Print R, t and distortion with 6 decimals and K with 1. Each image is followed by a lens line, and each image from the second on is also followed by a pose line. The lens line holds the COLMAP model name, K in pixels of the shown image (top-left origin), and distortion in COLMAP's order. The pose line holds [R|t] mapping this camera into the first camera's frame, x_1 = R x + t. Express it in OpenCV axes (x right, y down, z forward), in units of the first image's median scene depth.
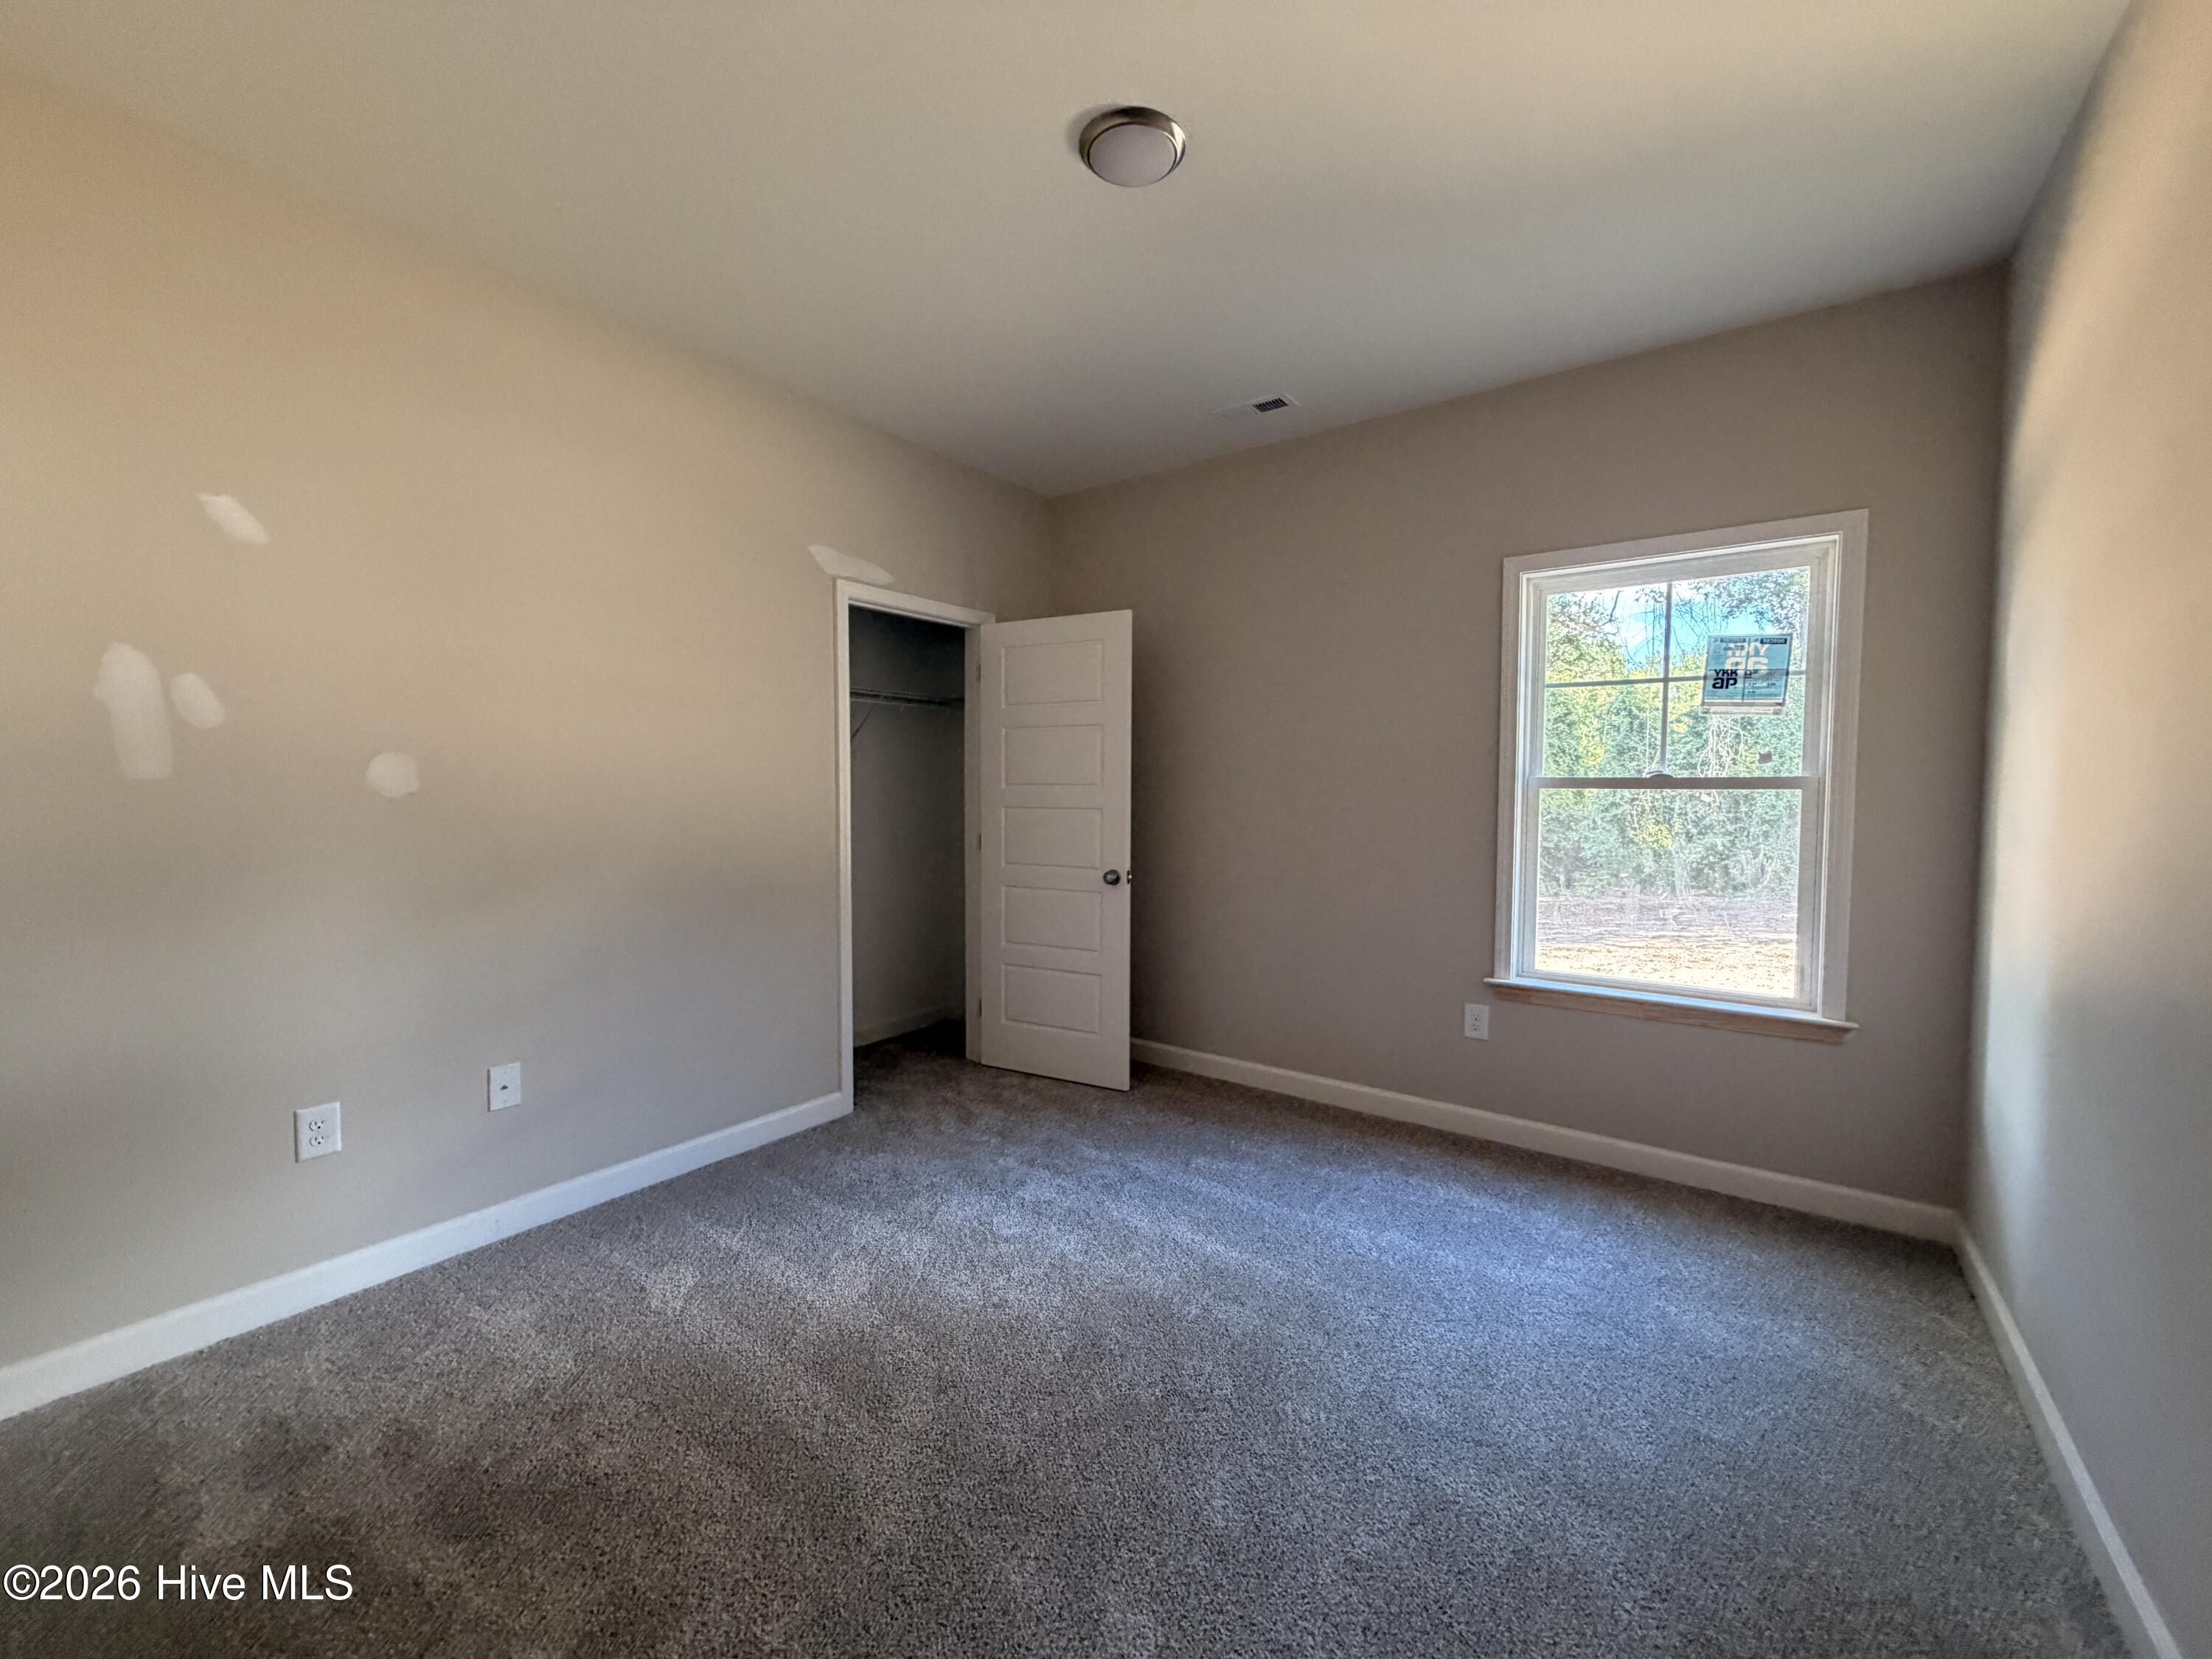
lens RADIAL K [[754.6, 0, 1103.4], [0, 754.6, 814.7], [0, 0, 1]] dist [-0.016311, -0.000092]
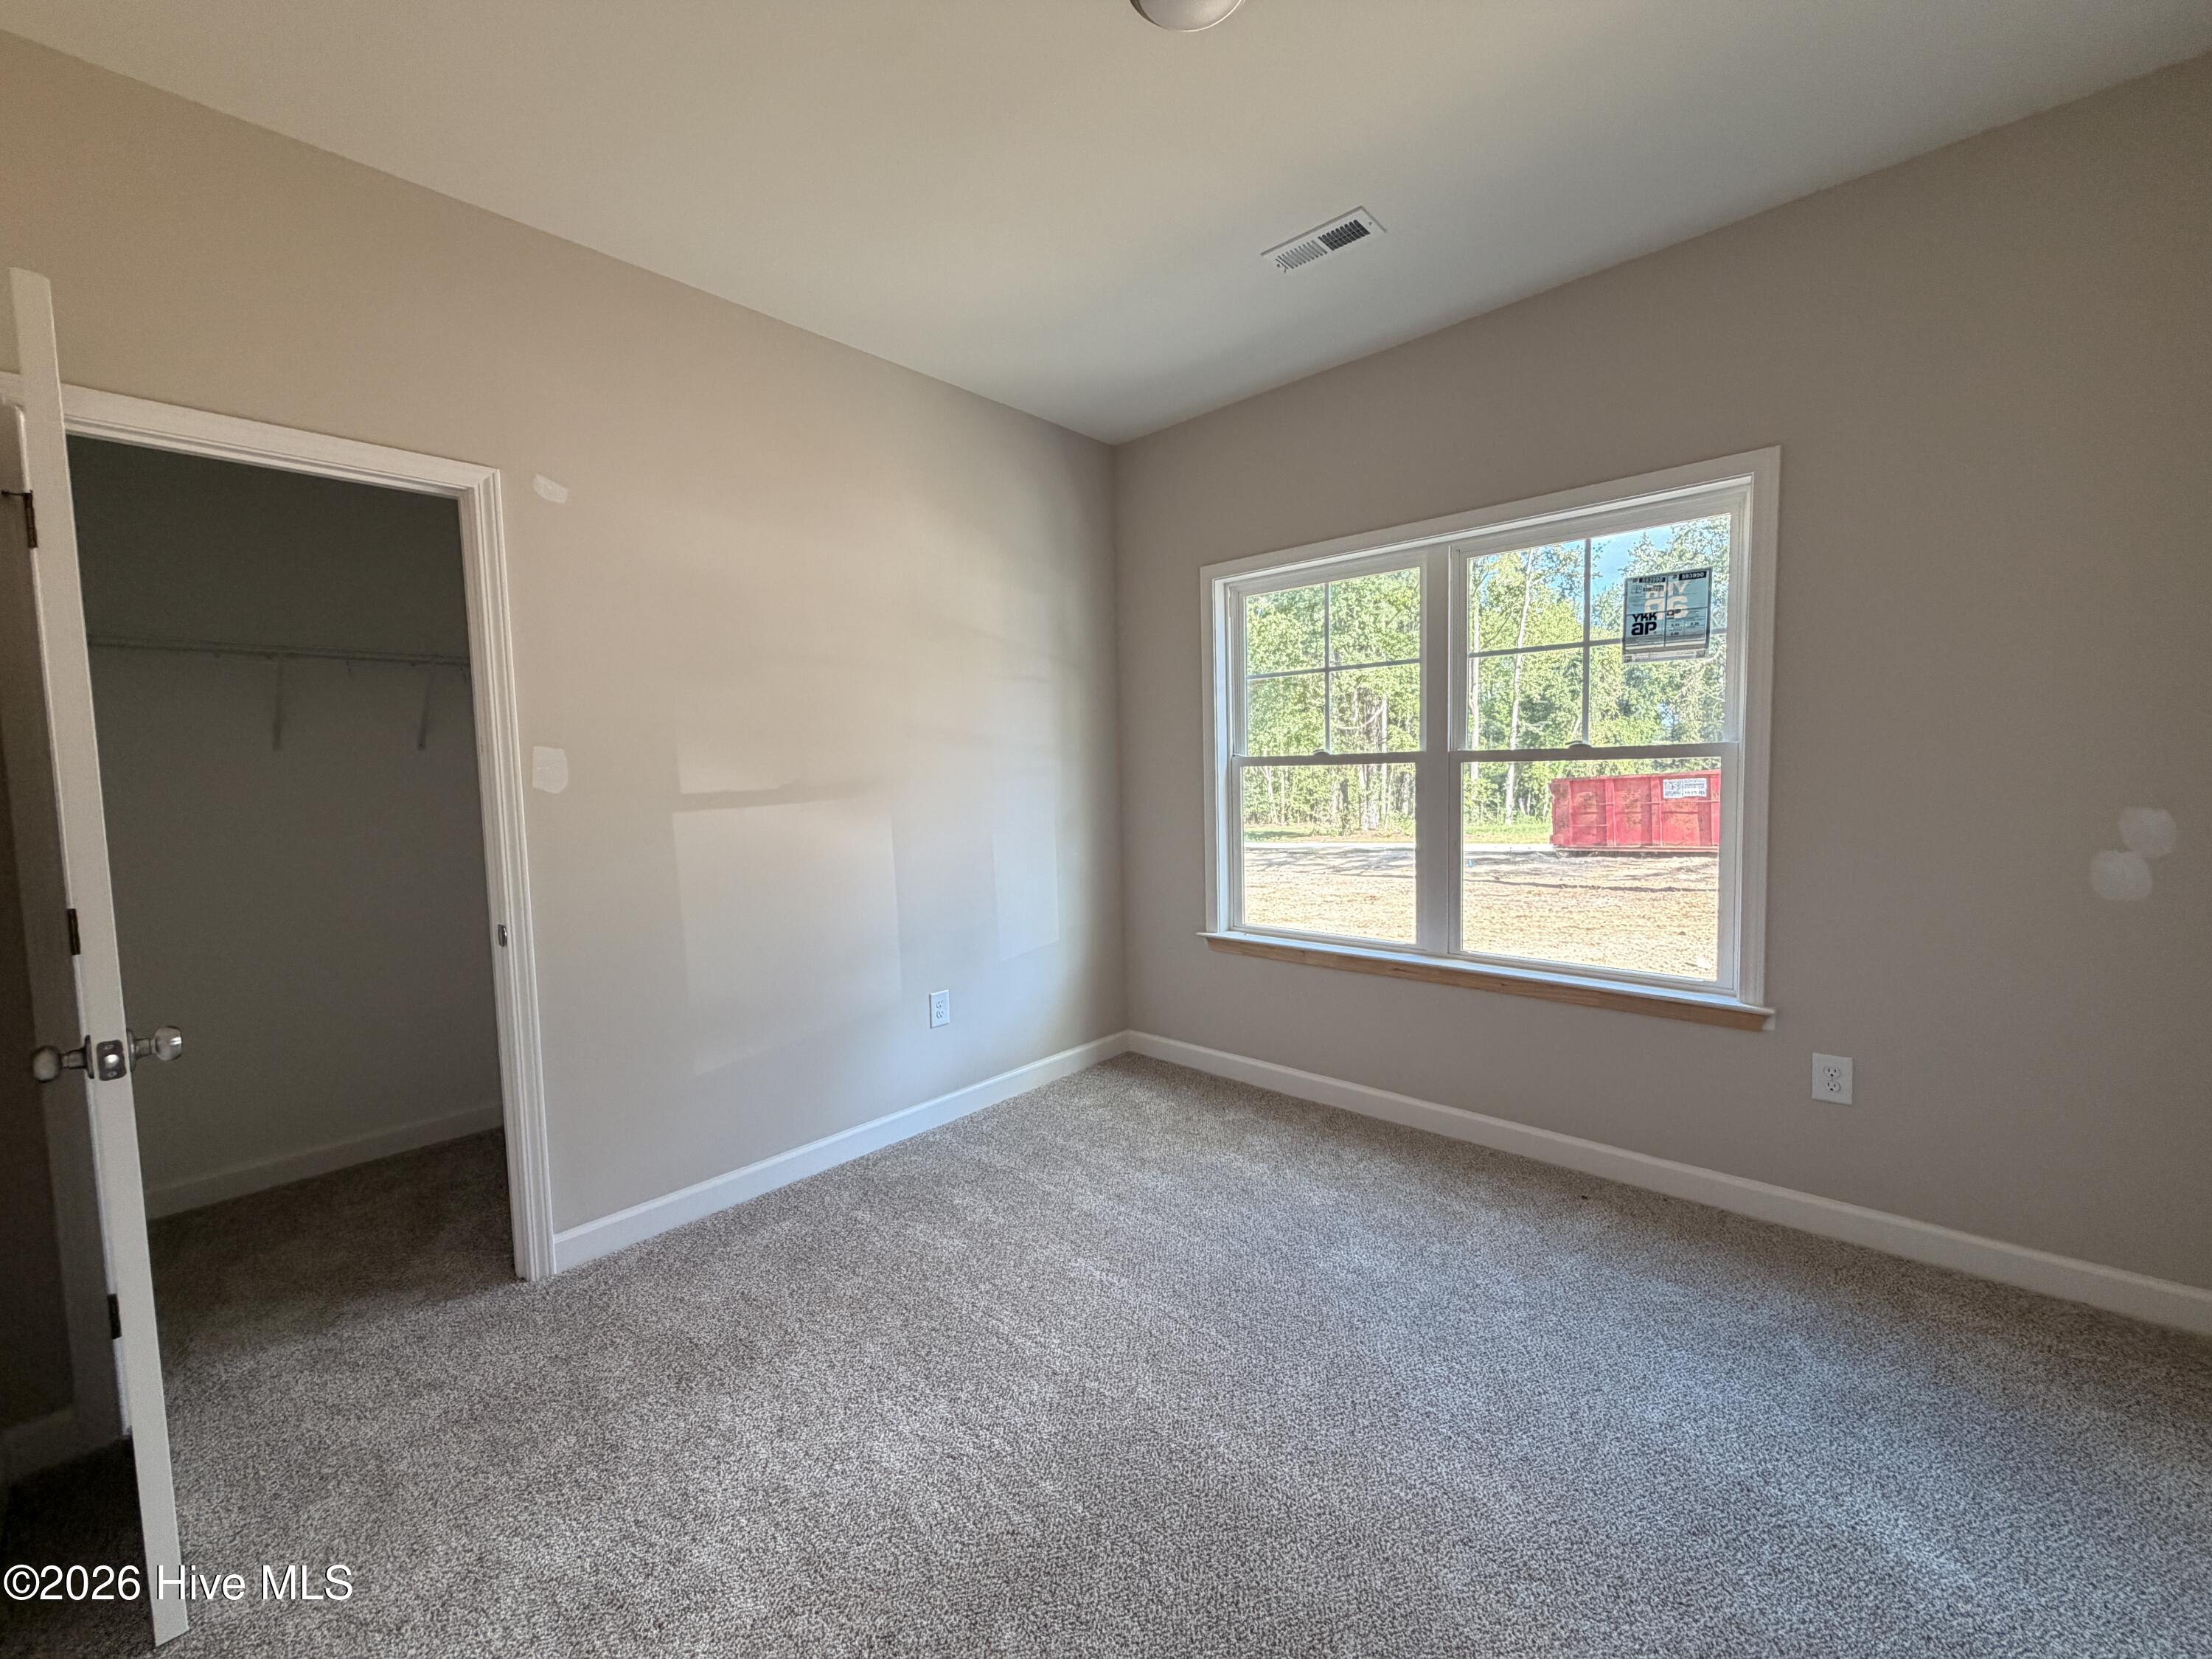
lens RADIAL K [[890.6, 0, 1094.5], [0, 890.6, 824.3], [0, 0, 1]] dist [0.003077, 0.000082]
pose [[0.983283, -0.014003, -0.181544, 0.379705], [0.018199, 0.999604, 0.021466, 0.012361], [0.181171, -0.024411, 0.983149, -0.235881]]
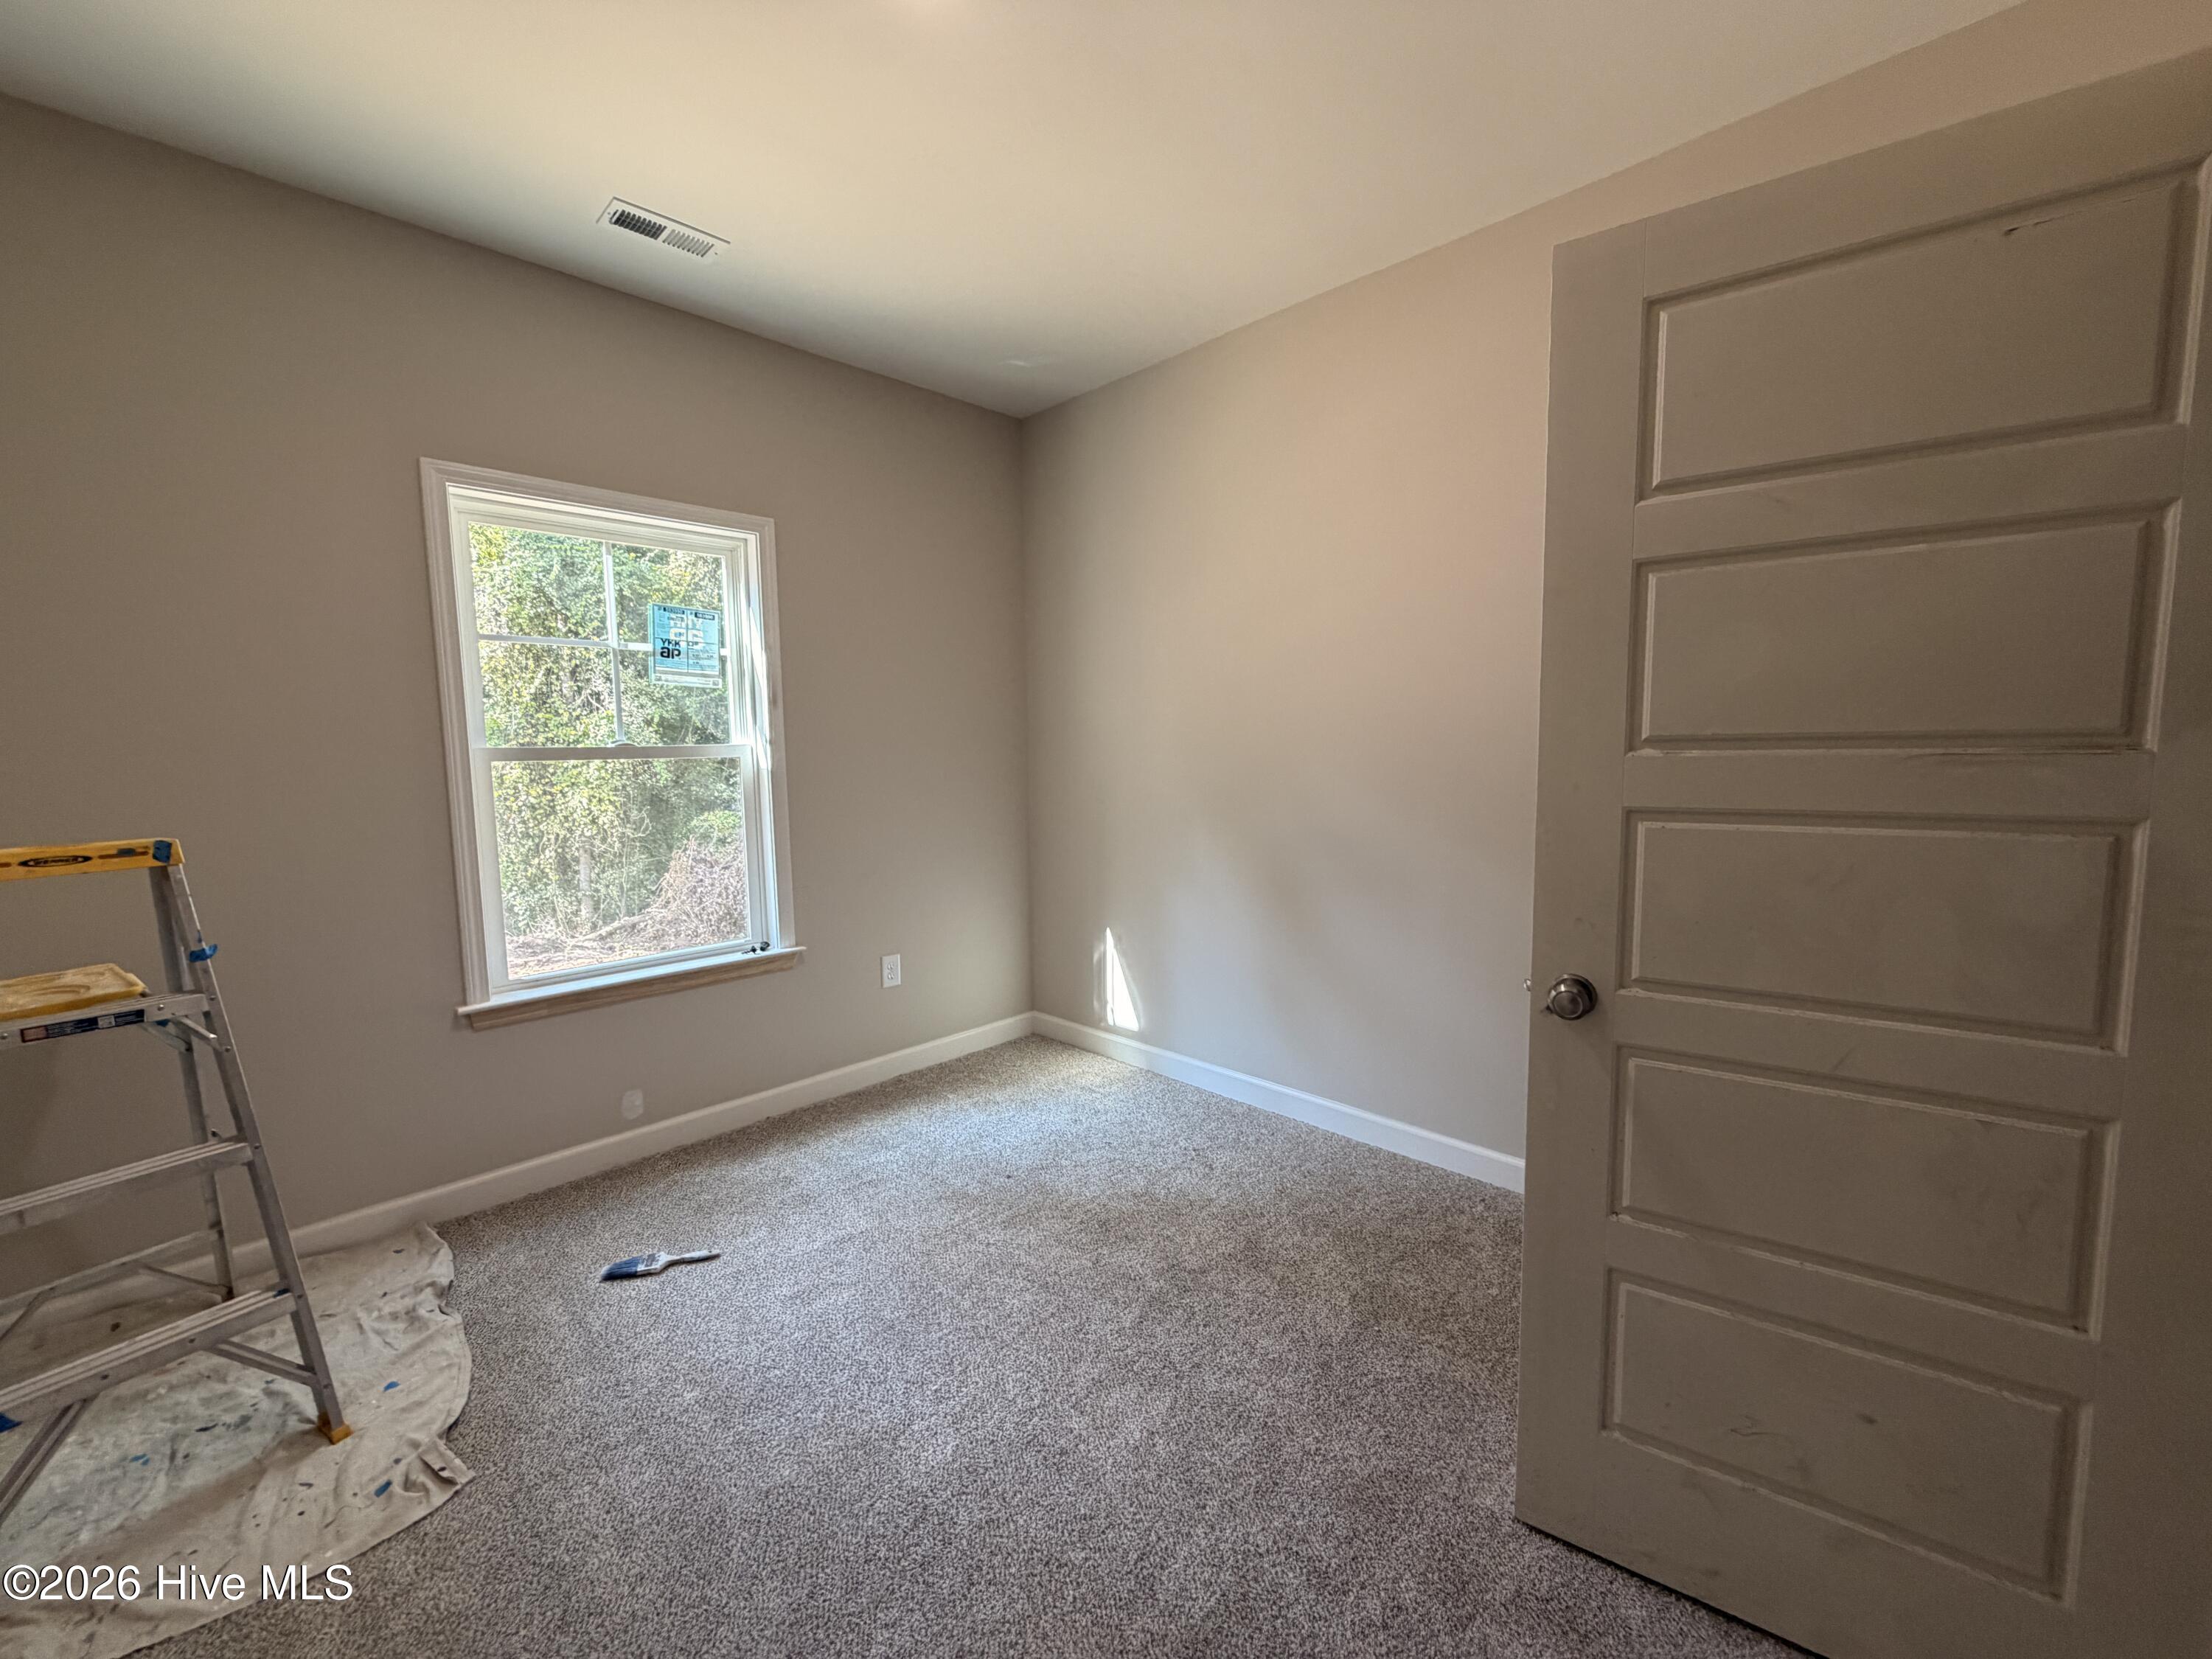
lens RADIAL K [[890.6, 0, 1092.0], [0, 890.6, 847.0], [0, 0, 1]] dist [0.003077, 0.000082]
pose [[0.213409, -0.118961, 0.969693, -0.311330], [0.064048, 0.992127, 0.107618, -0.007917], [-0.974861, 0.039140, 0.219348, 0.214290]]
